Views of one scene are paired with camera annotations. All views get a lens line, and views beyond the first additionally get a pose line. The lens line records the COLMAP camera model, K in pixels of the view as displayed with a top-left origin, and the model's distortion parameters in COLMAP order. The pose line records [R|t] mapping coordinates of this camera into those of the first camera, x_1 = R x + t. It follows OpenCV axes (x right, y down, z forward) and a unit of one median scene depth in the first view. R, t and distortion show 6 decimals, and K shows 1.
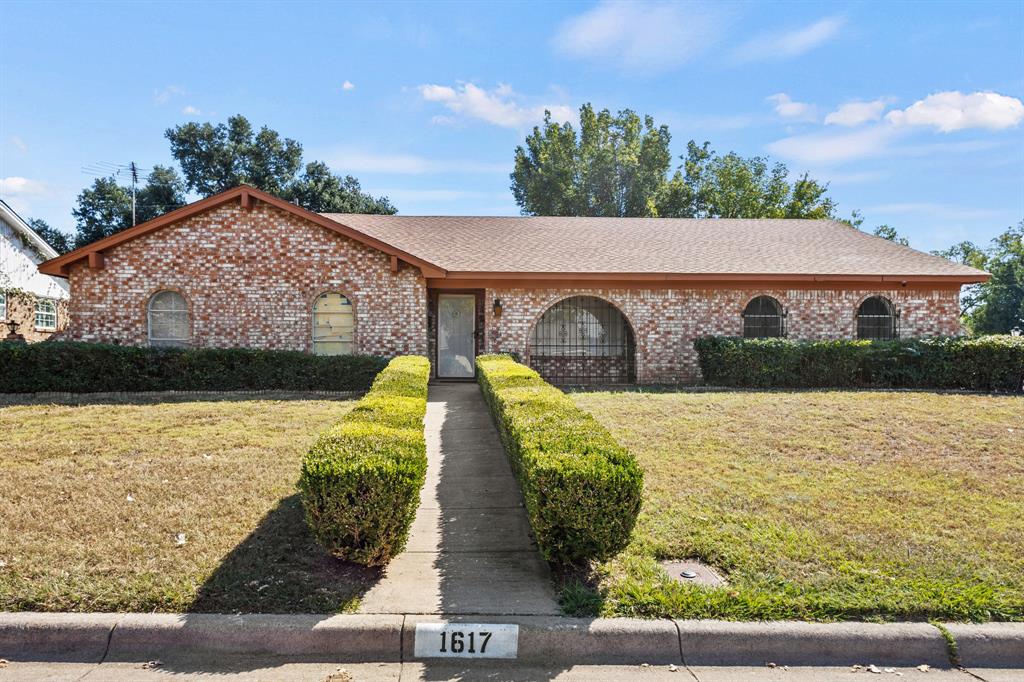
lens RADIAL K [[484.5, 0, 507.3], [0, 484.5, 341.4], [0, 0, 1]] dist [0.018148, -0.001653]
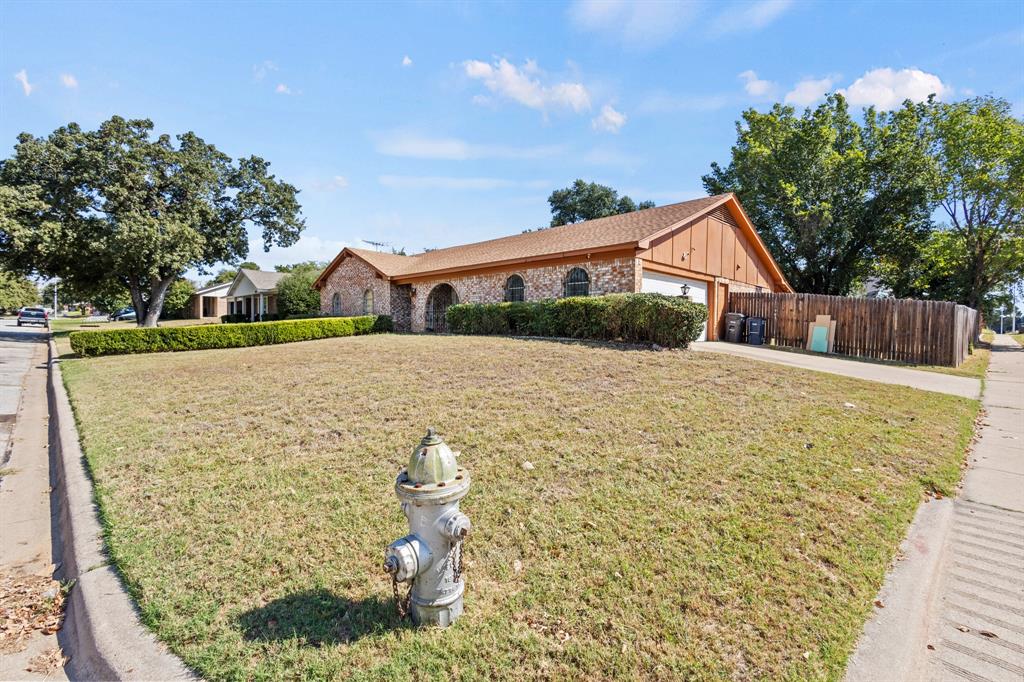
lens RADIAL K [[484.5, 0, 510.4], [0, 484.5, 343.7], [0, 0, 1]] dist [0.018148, -0.001653]
pose [[0.668752, 0.023847, -0.743103, 1.624930], [0.016229, 0.998779, 0.046656, 0.048449], [0.743309, -0.043261, 0.667548, -0.011773]]
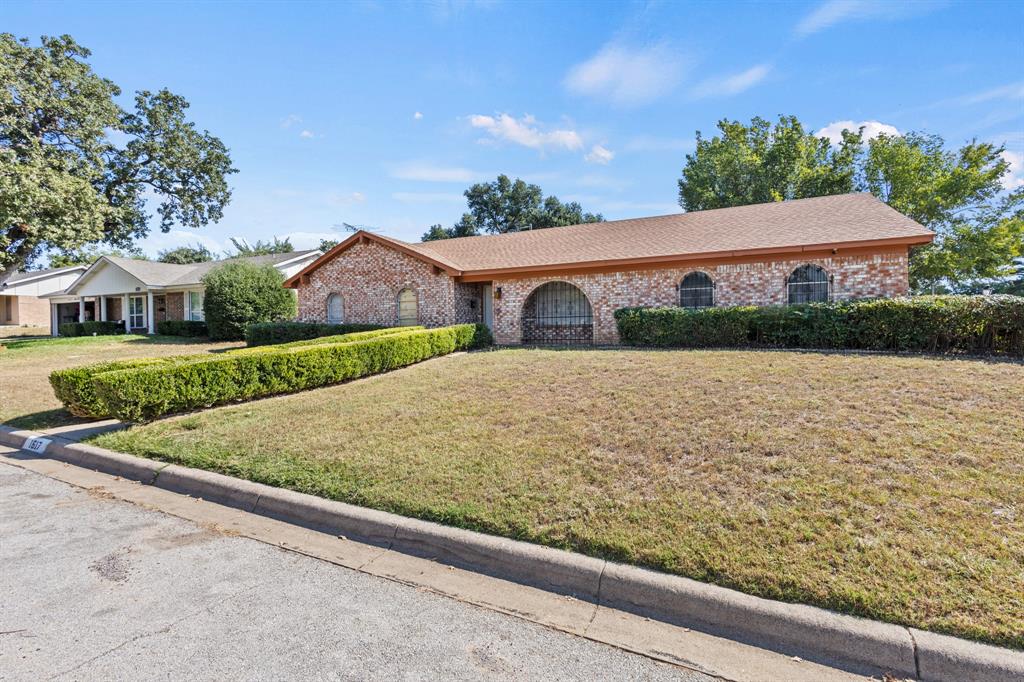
lens RADIAL K [[484.5, 0, 512.8], [0, 484.5, 339.9], [0, 0, 1]] dist [0.018148, -0.001653]
pose [[0.885320, -0.004465, -0.464961, 0.682566], [0.028145, 0.998635, 0.044001, 0.009212], [0.464130, -0.052041, 0.884237, -0.283172]]
